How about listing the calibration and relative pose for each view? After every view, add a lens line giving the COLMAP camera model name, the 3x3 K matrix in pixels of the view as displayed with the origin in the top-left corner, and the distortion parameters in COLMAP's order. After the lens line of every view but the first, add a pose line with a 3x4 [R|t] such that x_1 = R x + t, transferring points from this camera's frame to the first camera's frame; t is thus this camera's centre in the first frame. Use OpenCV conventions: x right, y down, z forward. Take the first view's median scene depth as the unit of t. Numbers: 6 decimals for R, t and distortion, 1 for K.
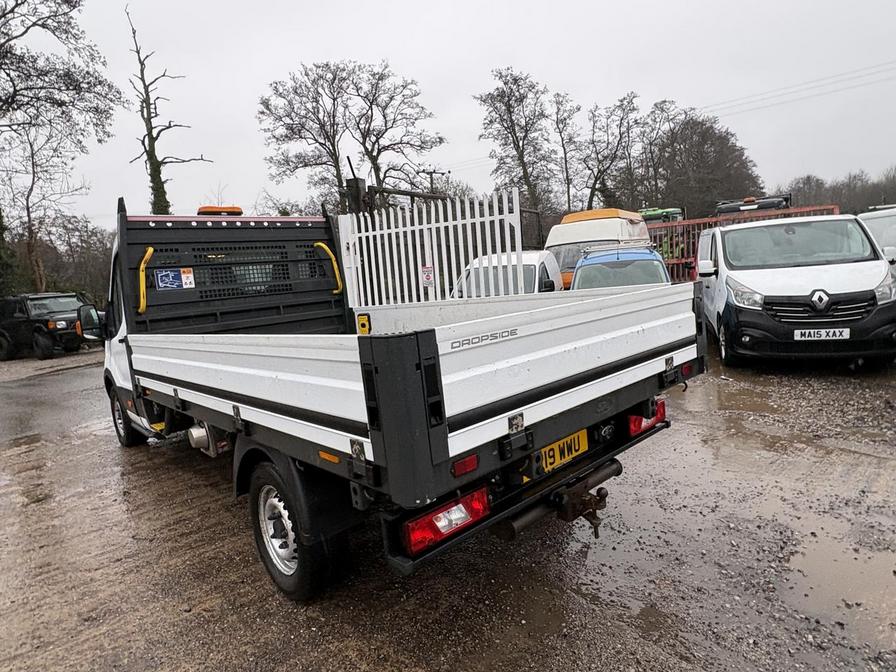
lens RADIAL K [[523.8, 0, 452.8], [0, 523.8, 331.4], [0, 0, 1]] dist [0.002975, 0.000726]
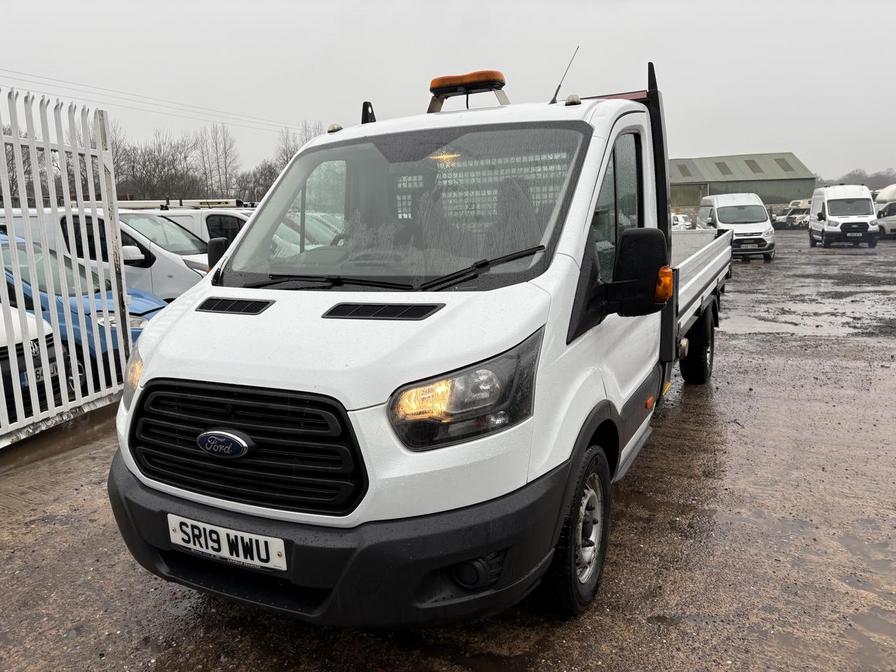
lens RADIAL K [[693.8, 0, 448.0], [0, 693.8, 336.0], [0, 0, 1]] dist [0.000912, 0.000146]
pose [[-0.353959, -0.056798, 0.933535, -0.215575], [0.178980, 0.975593, 0.127219, -0.010967], [-0.917975, 0.212115, -0.335154, 0.250509]]
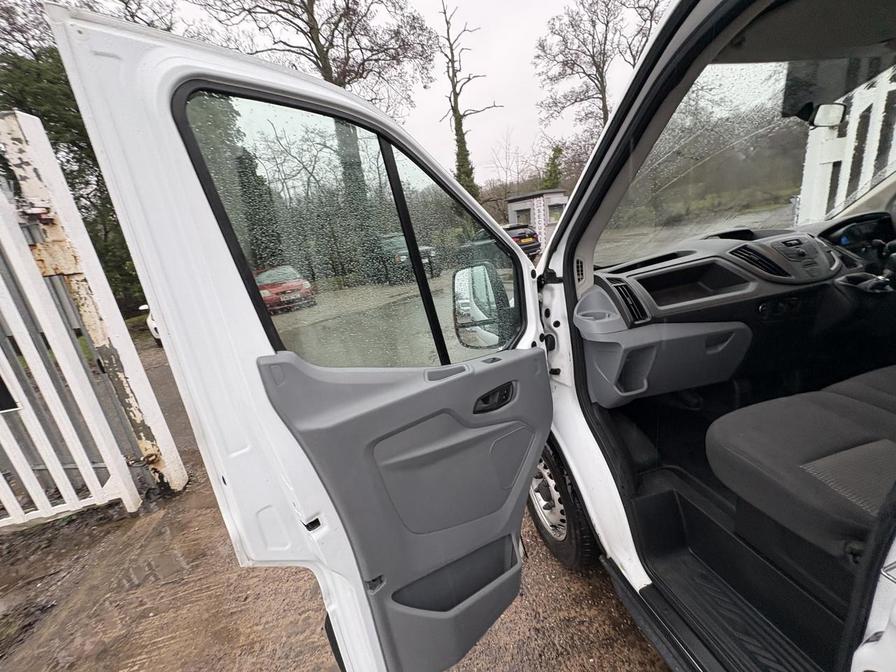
lens RADIAL K [[354.7, 0, 448.0], [0, 354.7, 336.0], [0, 0, 1]] dist [-0.000394, -0.000449]
pose [[0.876476, 0.095993, -0.471778, -0.116506], [0.013613, 0.974588, 0.223589, -0.010115], [0.481252, -0.202393, 0.852897, 0.143904]]
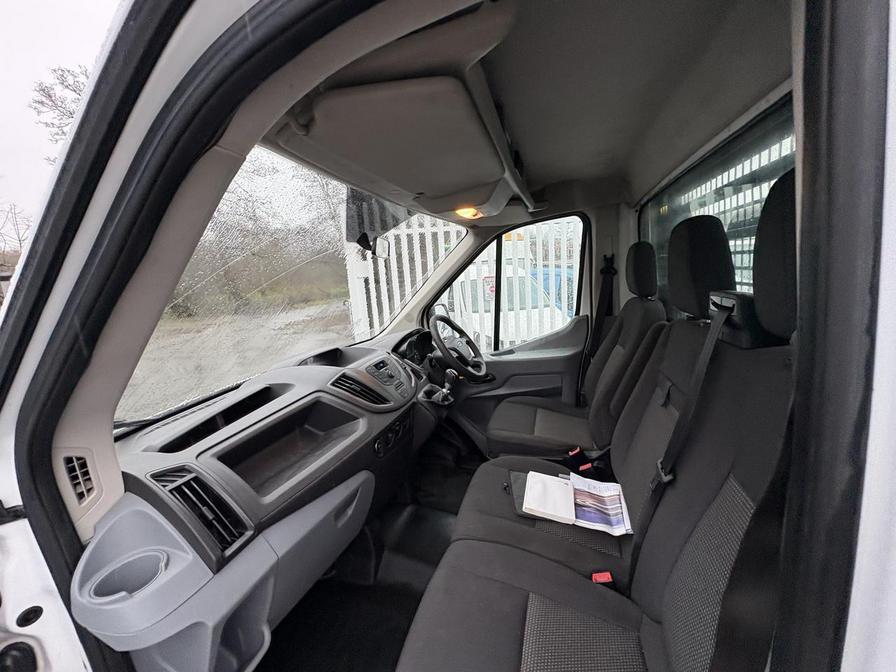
lens RADIAL K [[354.7, 0, 448.0], [0, 354.7, 336.0], [0, 0, 1]] dist [-0.000394, -0.000449]
pose [[0.856486, -0.071901, 0.511137, -0.115377], [0.063741, 0.997404, 0.033494, -0.016025], [-0.512219, 0.003893, 0.858846, 0.166097]]
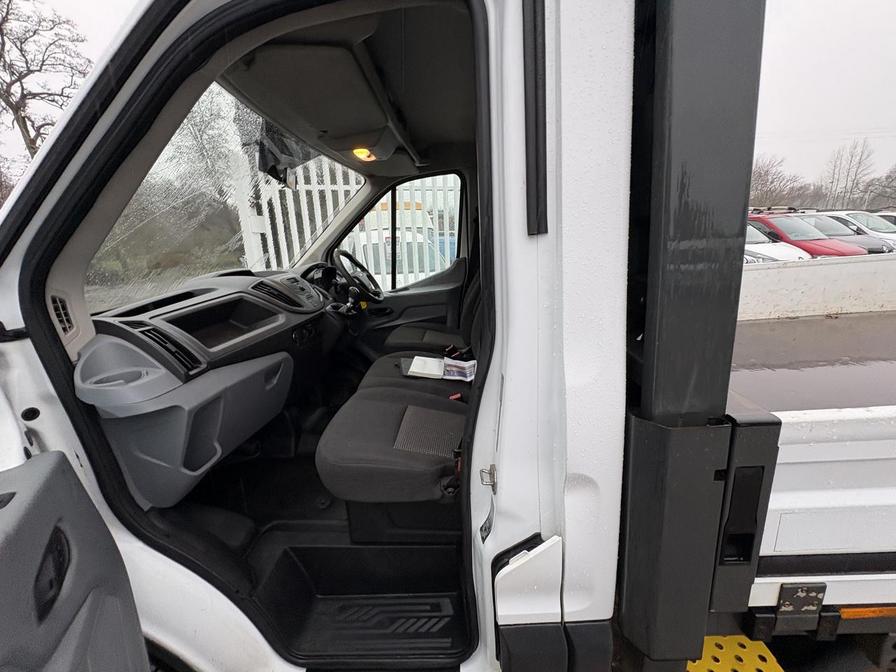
lens RADIAL K [[357.4, 0, 445.2], [0, 357.4, 335.2], [0, 0, 1]] dist [0.002296, 0.000202]
pose [[0.698909, -0.127106, 0.703825, -0.123748], [0.064515, 0.991274, 0.114952, -0.007284], [-0.712295, -0.034934, 0.701011, 0.153059]]
